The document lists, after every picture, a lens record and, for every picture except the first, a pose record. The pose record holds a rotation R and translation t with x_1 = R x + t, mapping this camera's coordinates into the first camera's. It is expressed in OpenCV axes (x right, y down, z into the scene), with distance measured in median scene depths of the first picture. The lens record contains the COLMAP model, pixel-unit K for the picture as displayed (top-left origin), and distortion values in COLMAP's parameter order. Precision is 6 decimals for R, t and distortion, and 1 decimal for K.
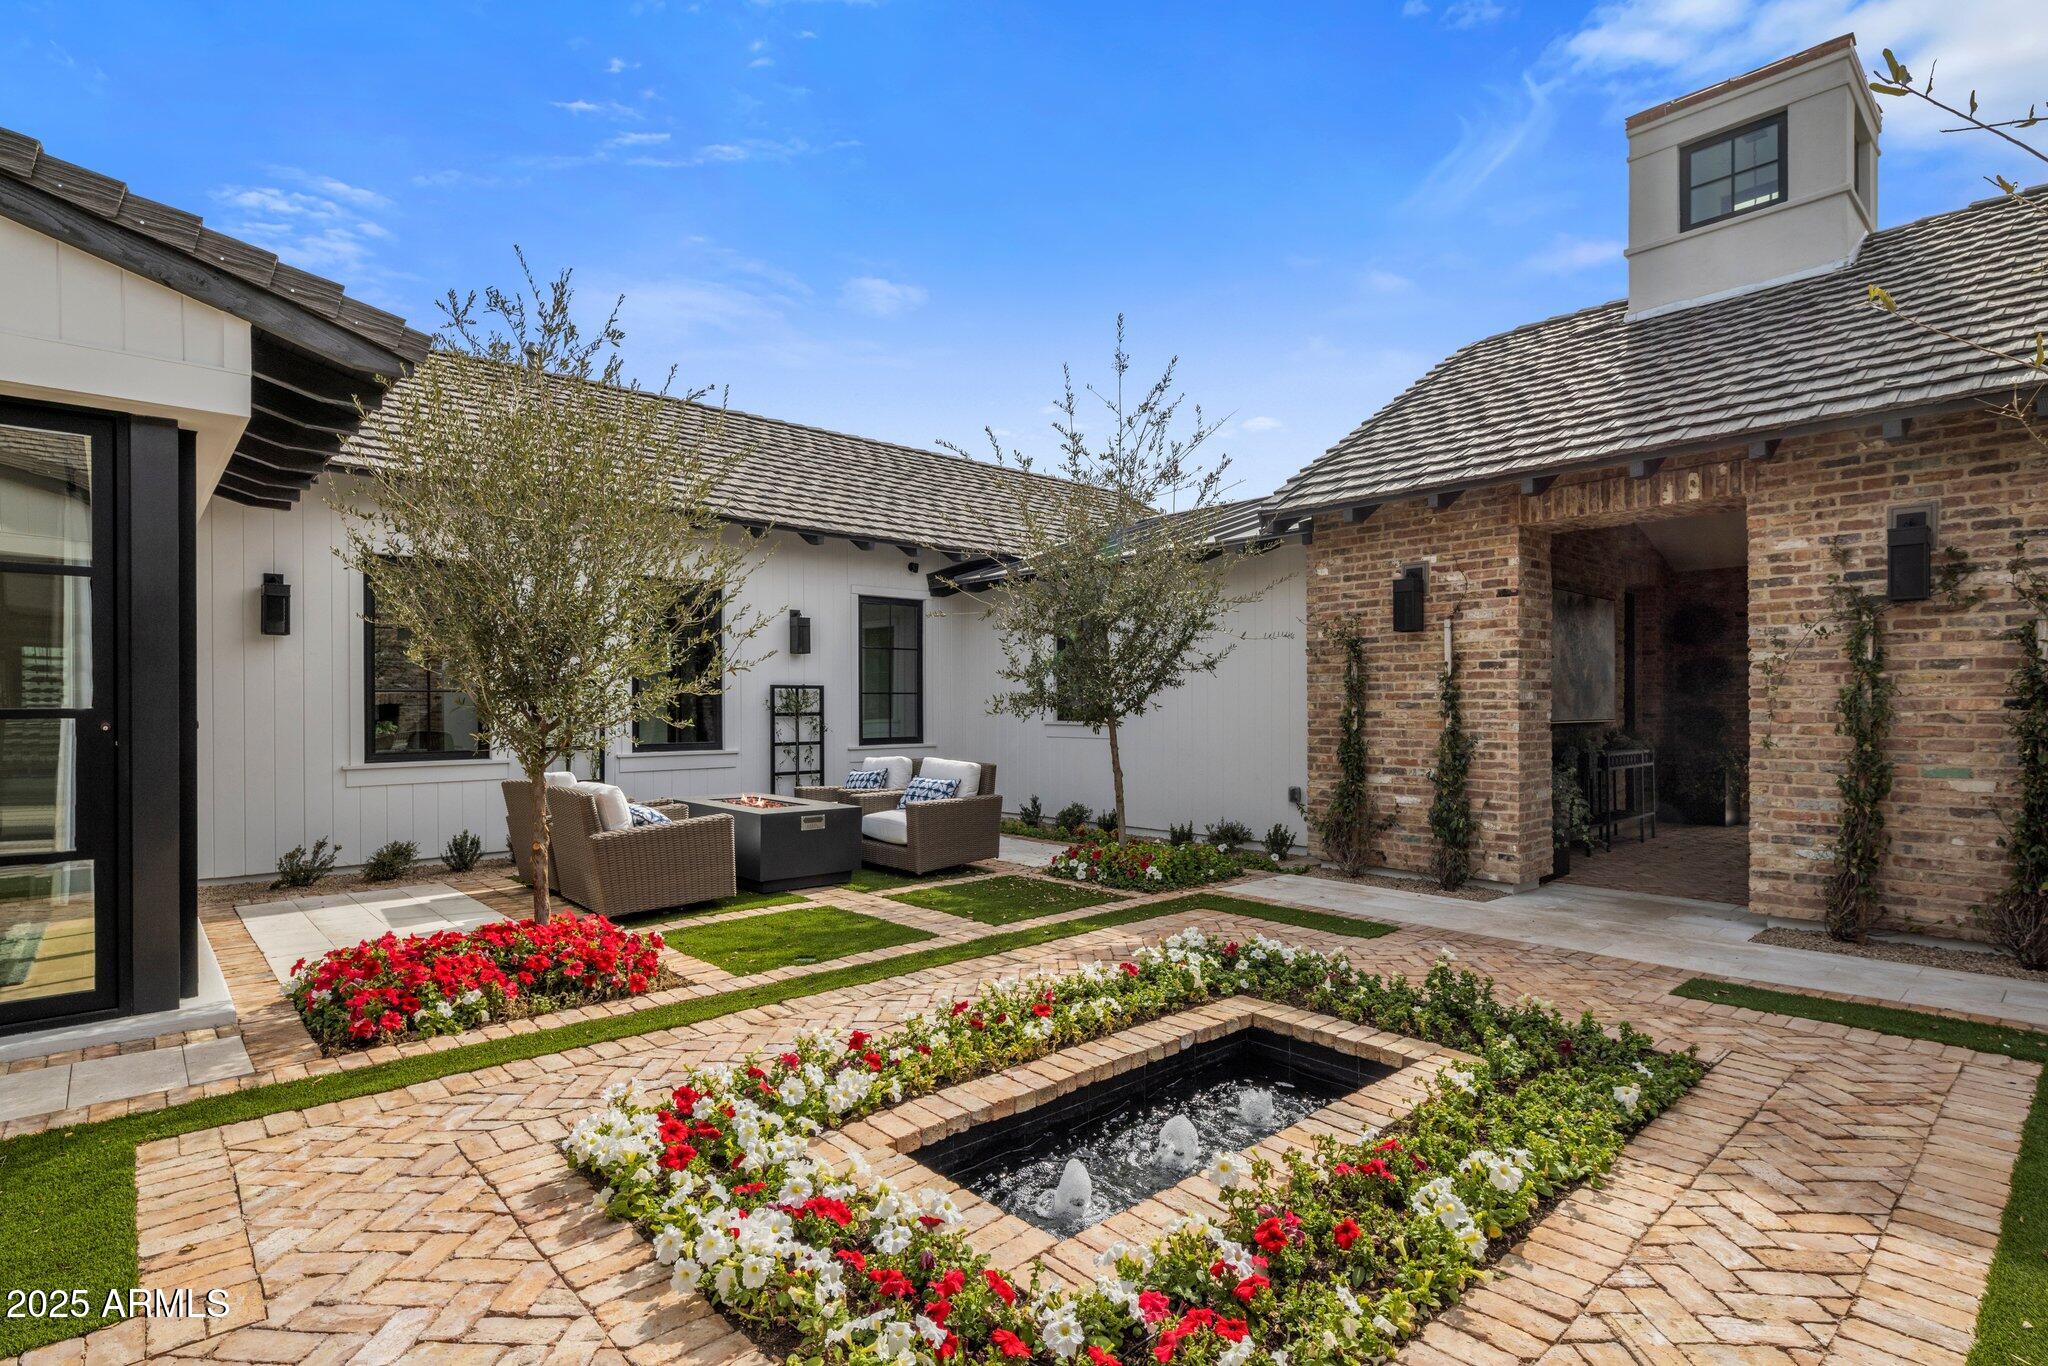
lens RADIAL K [[999.2, 0, 1030.7], [0, 999.2, 715.4], [0, 0, 1]] dist [-0.001164, -0.000477]
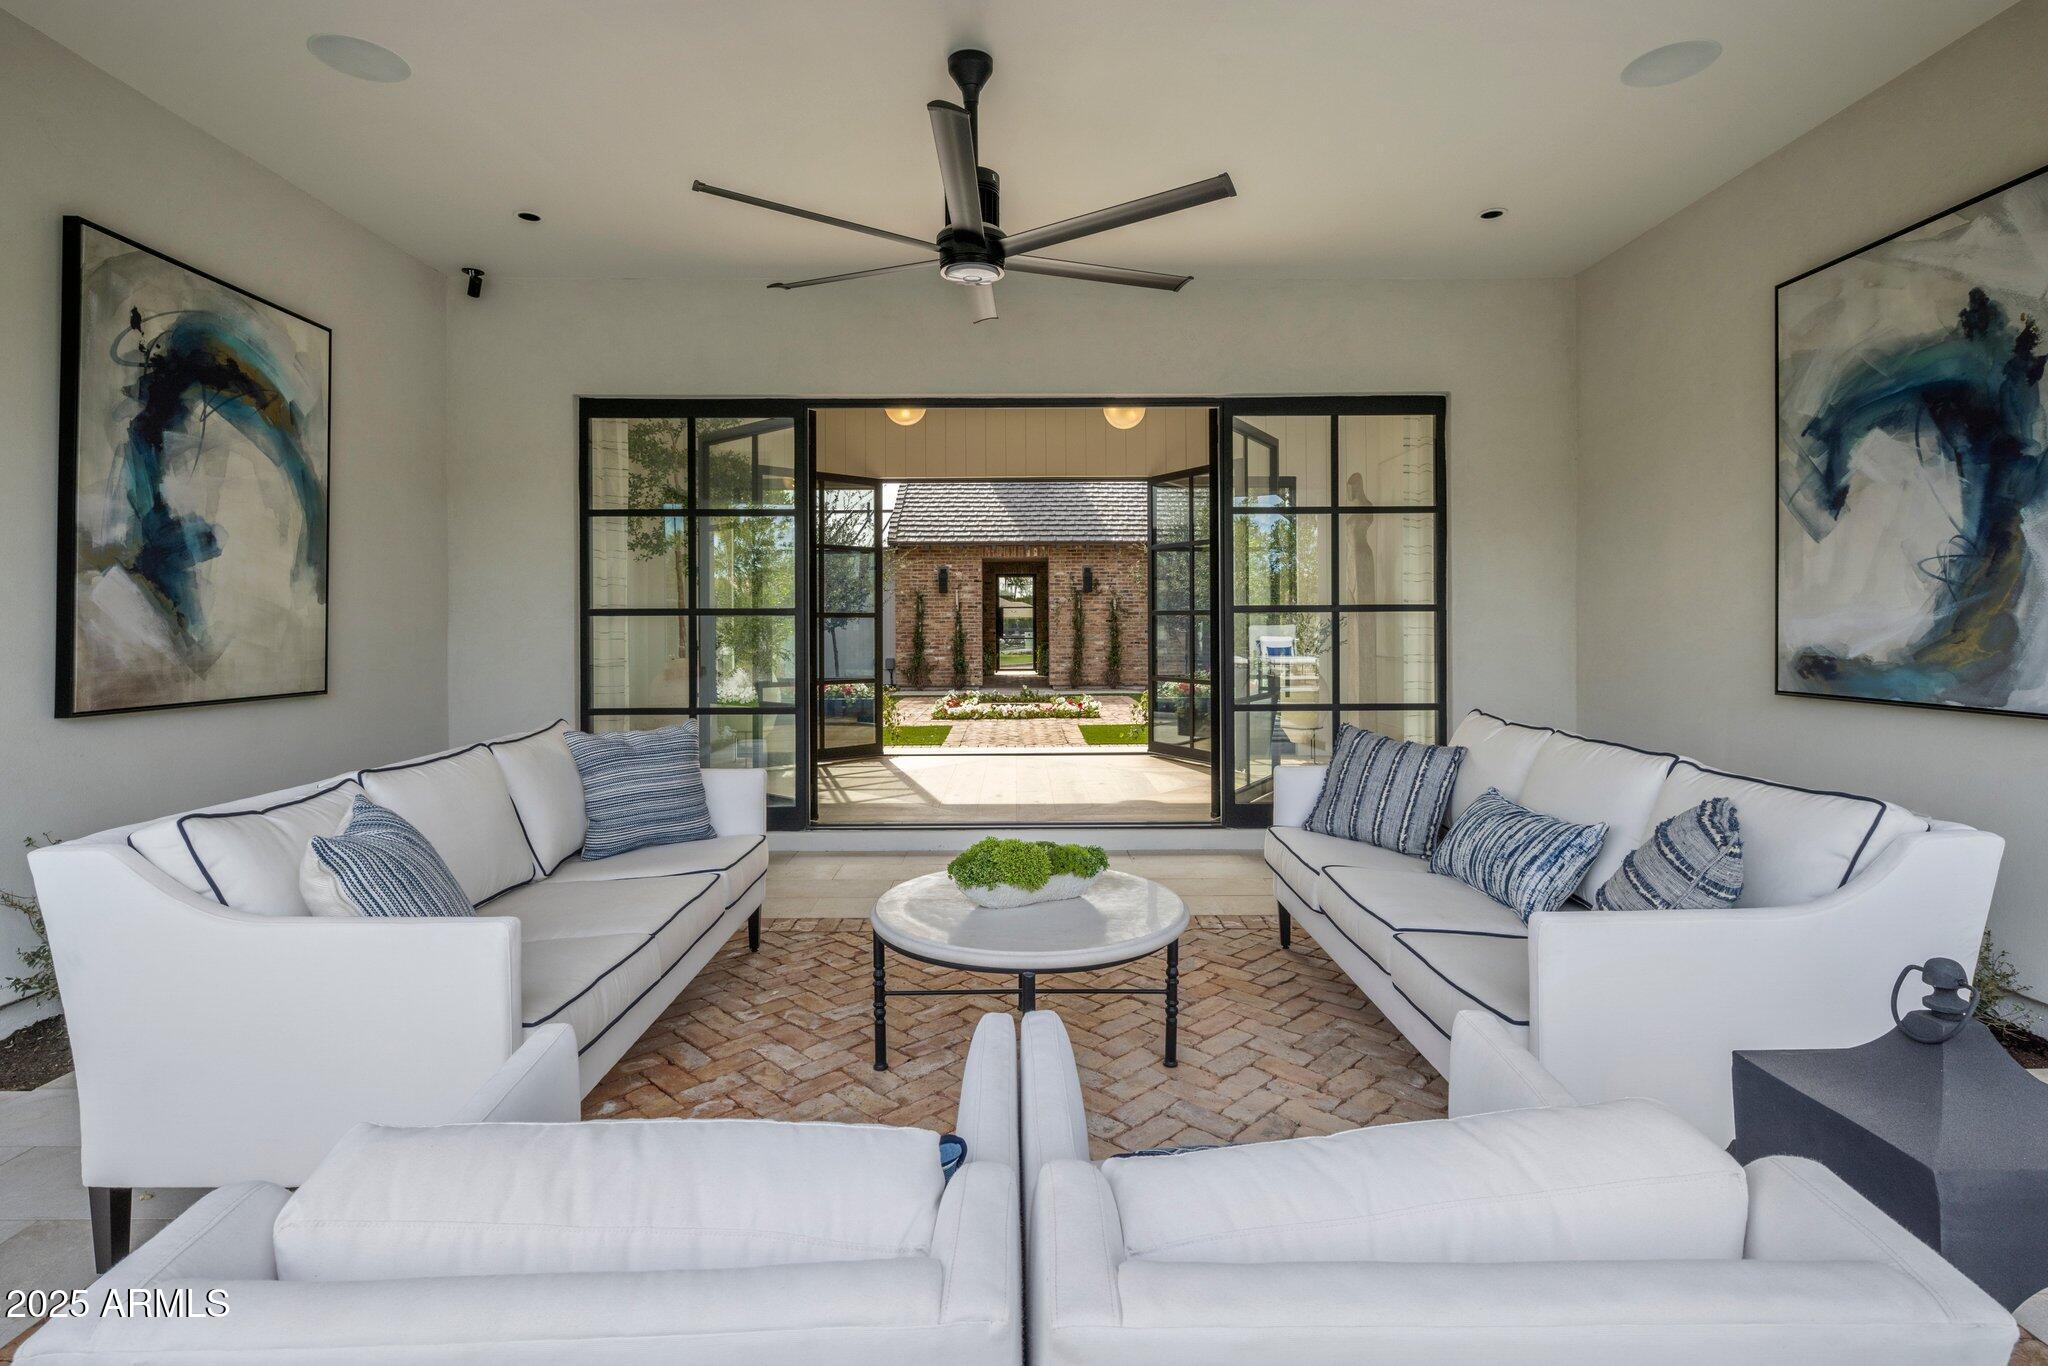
lens RADIAL K [[992.9, 0, 1018.0], [0, 992.9, 619.5], [0, 0, 1]] dist [-0.002842, -0.000805]
pose [[0.664937, 0.000701, 0.746899, -1.475642], [0.010605, 0.999890, -0.010379, 0.014077], [-0.746824, 0.014822, 0.664856, -0.897260]]
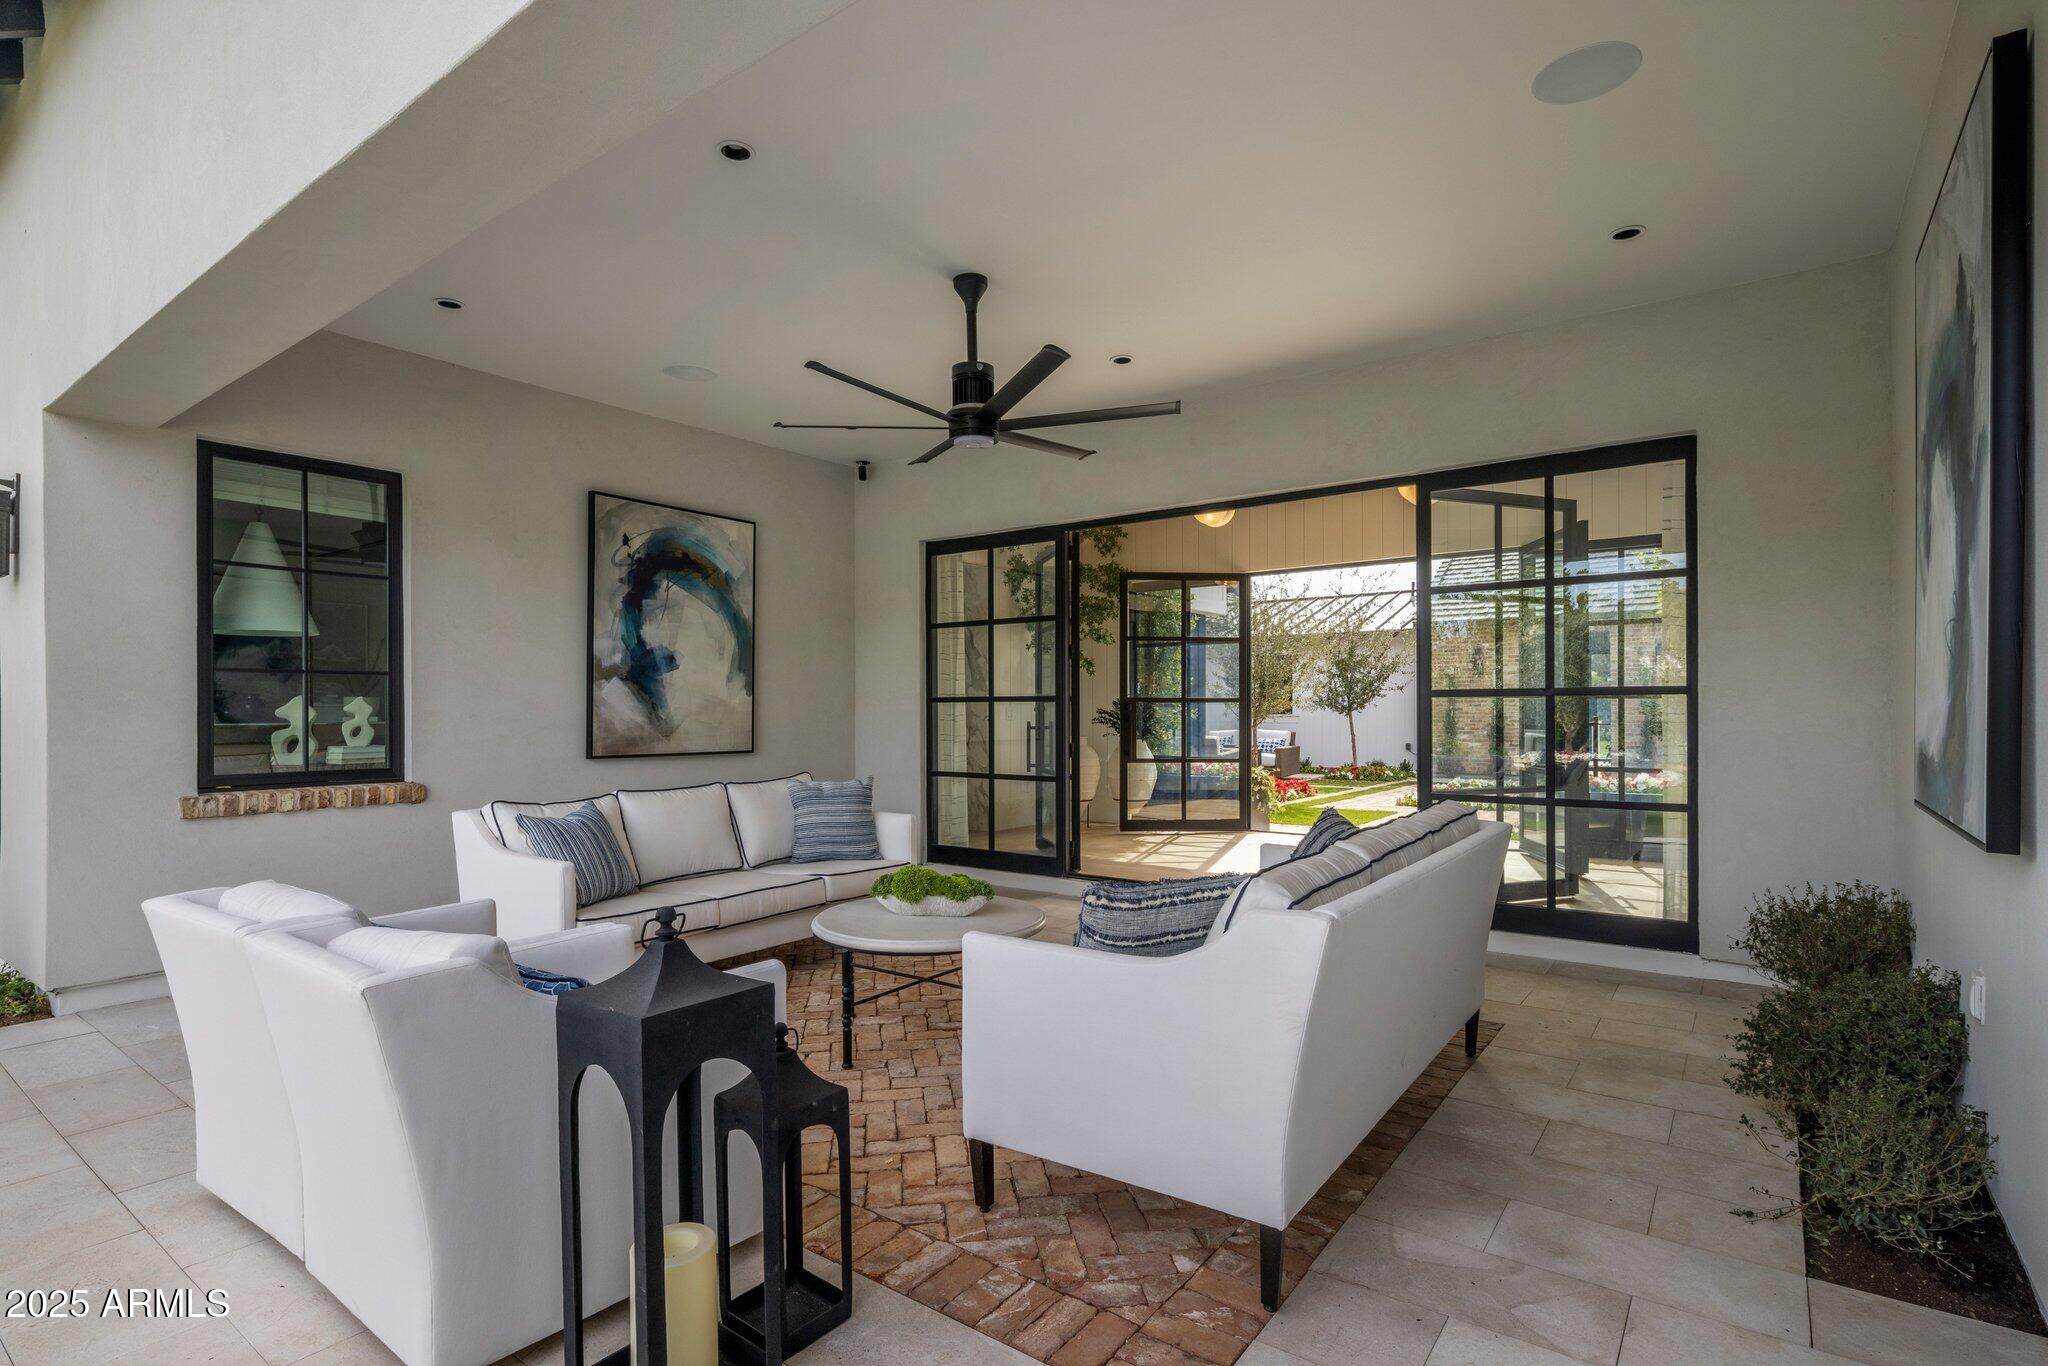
lens RADIAL K [[989.6, 0, 1029.1], [0, 989.6, 705.7], [0, 0, 1]] dist [0.001093, -0.000541]
pose [[0.980766, -0.002642, 0.195171, -1.206735], [0.005199, 0.999907, -0.012590, 0.016749], [-0.195120, 0.013362, 0.980688, -1.196461]]
